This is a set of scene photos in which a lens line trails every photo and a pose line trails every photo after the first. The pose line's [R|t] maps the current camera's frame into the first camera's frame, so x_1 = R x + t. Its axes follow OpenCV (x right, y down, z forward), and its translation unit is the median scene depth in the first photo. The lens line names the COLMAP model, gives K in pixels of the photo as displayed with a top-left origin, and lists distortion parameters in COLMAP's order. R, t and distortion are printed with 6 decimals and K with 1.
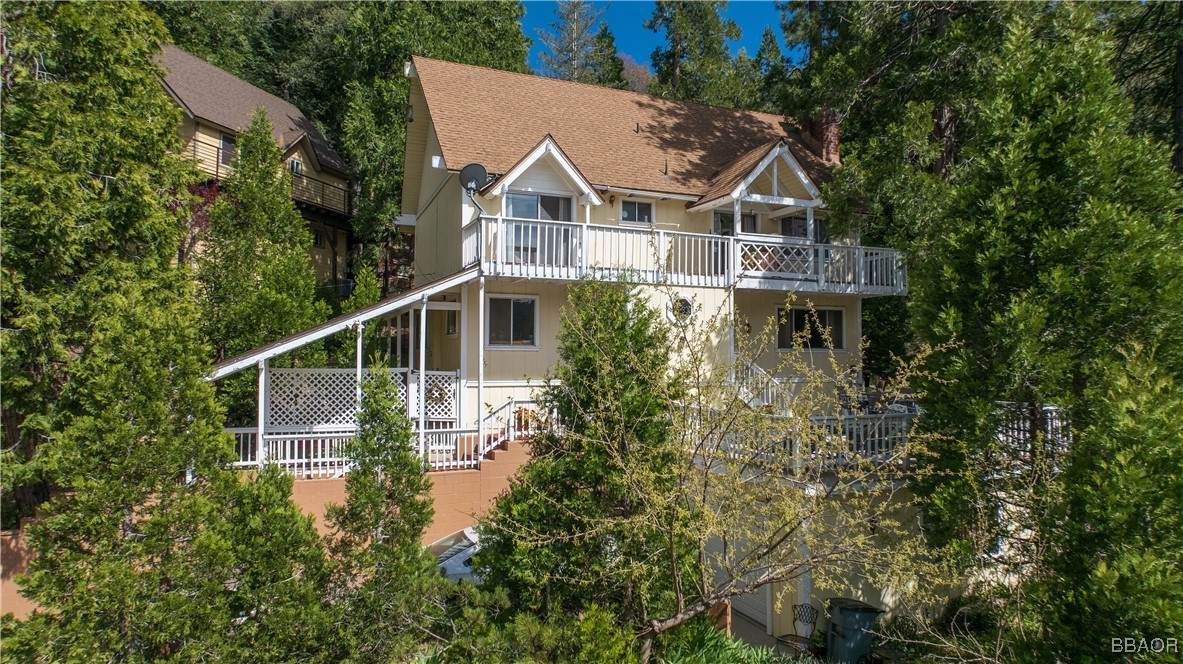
lens RADIAL K [[713.6, 0, 591.9], [0, 713.6, 383.5], [0, 0, 1]] dist [0.001474, -0.000402]
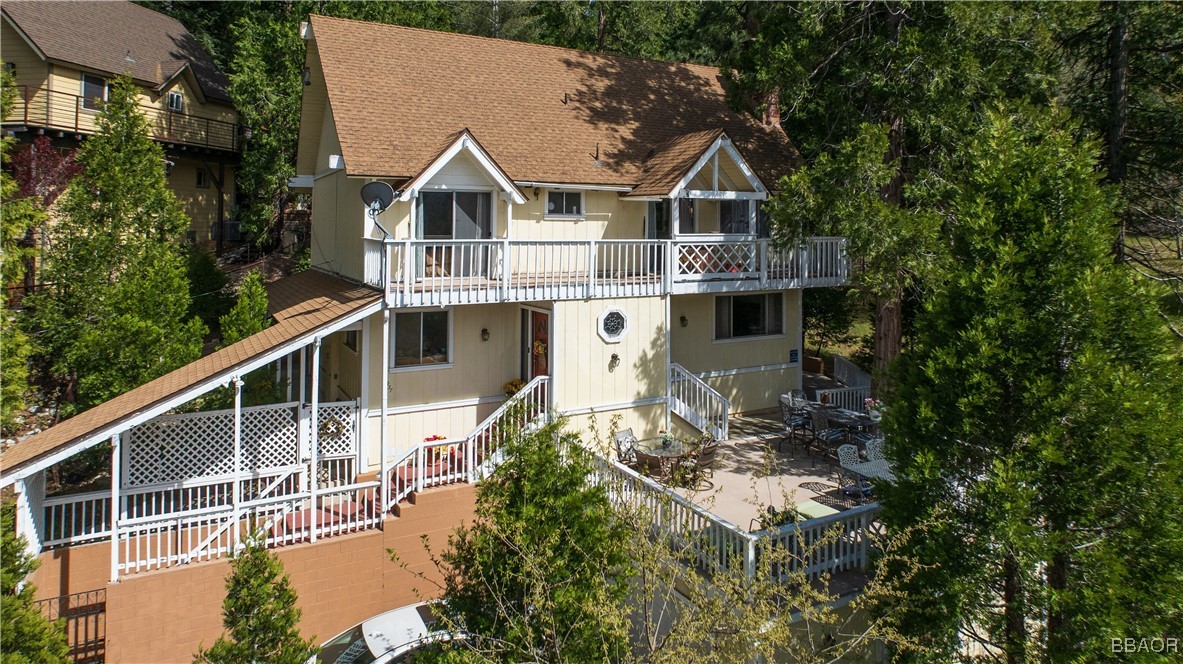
lens RADIAL K [[747.4, 0, 574.7], [0, 747.4, 263.8], [0, 0, 1]] dist [-0.009813, -0.001881]
pose [[0.996146, 0.008817, 0.087270, -0.005489], [-0.009060, 0.999956, 0.002393, -0.176169], [-0.087245, -0.003174, 0.996182, 0.067526]]
